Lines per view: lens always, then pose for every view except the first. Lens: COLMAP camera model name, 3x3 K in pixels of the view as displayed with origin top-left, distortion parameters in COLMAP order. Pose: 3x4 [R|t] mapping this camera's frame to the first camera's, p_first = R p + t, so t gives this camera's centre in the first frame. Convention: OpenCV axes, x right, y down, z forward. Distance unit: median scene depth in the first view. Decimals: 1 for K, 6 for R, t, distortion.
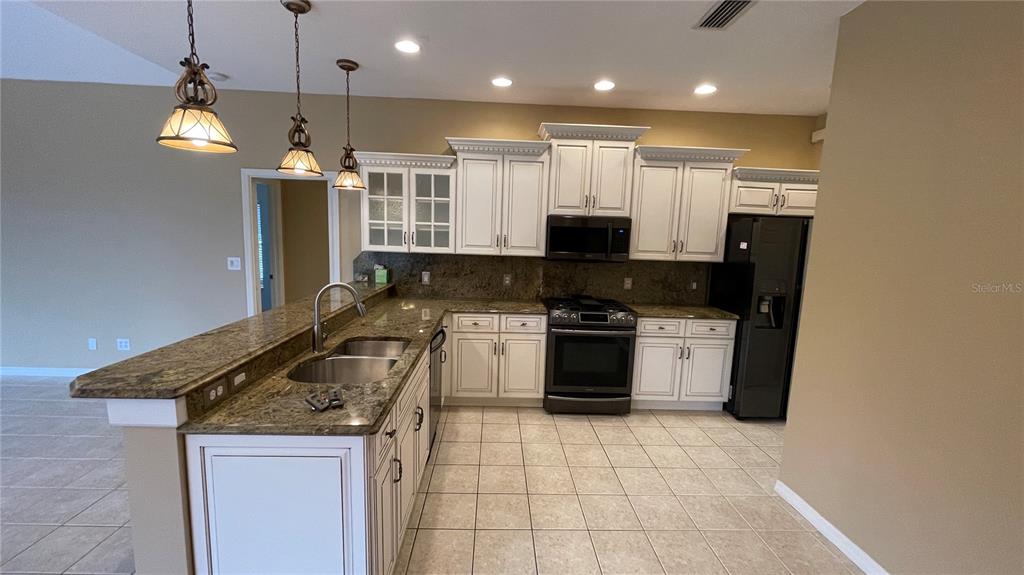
lens RADIAL K [[409.5, 0, 507.8], [0, 409.5, 288.7], [0, 0, 1]] dist [0.000861, -0.000210]
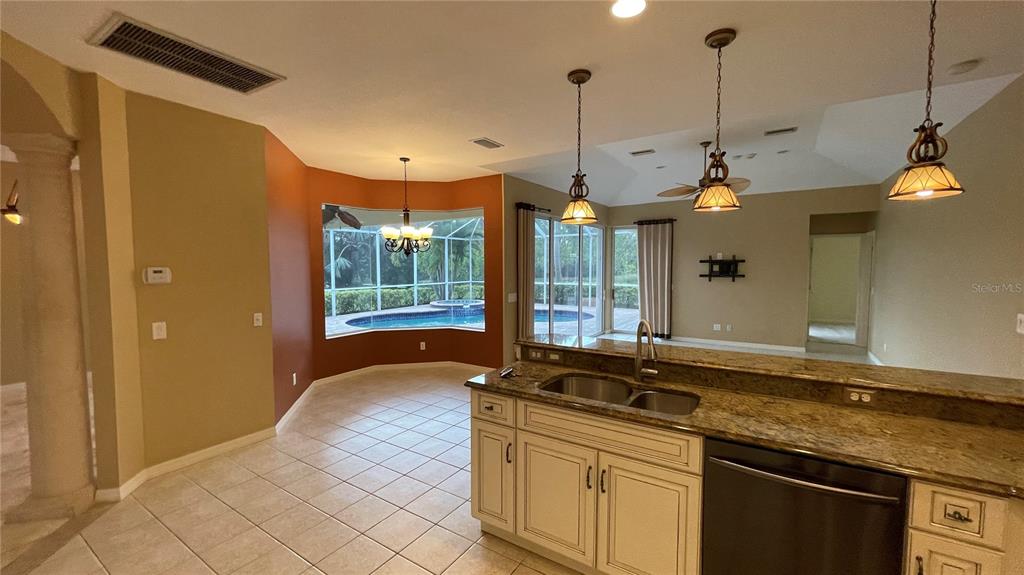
lens RADIAL K [[409.5, 0, 507.8], [0, 409.5, 288.7], [0, 0, 1]] dist [0.000861, -0.000210]
pose [[-0.573049, 0.020489, -0.819265, 0.360276], [-0.123783, 0.986054, 0.111242, -0.095709], [0.810119, 0.165159, -0.562521, 0.763582]]
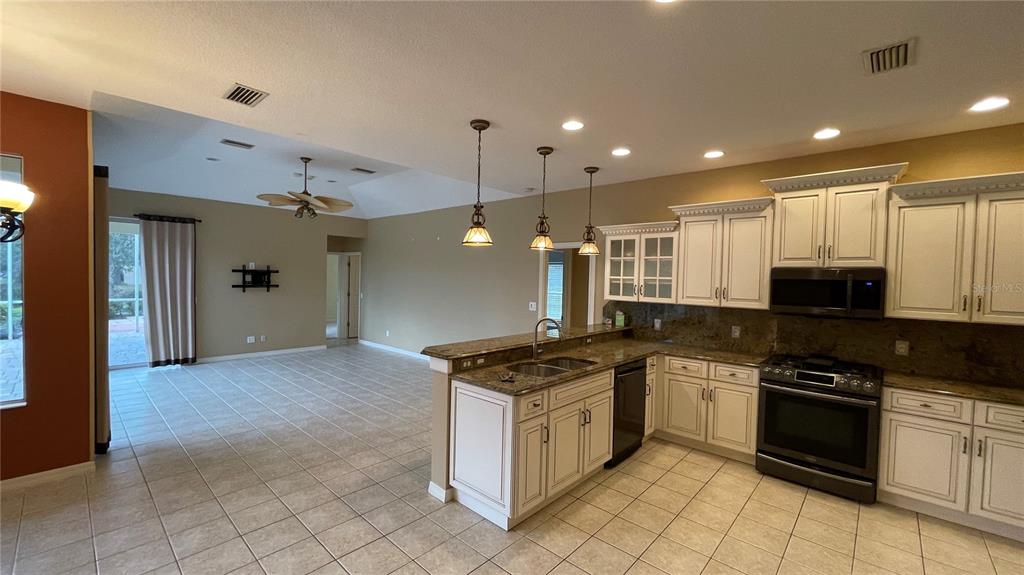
lens RADIAL K [[409.5, 0, 507.8], [0, 409.5, 288.7], [0, 0, 1]] dist [0.000861, -0.000210]
pose [[0.715192, 0.004004, -0.698916, 0.340420], [-0.093672, 0.991511, -0.090173, 0.019190], [0.692622, 0.129960, 0.709496, -0.139292]]
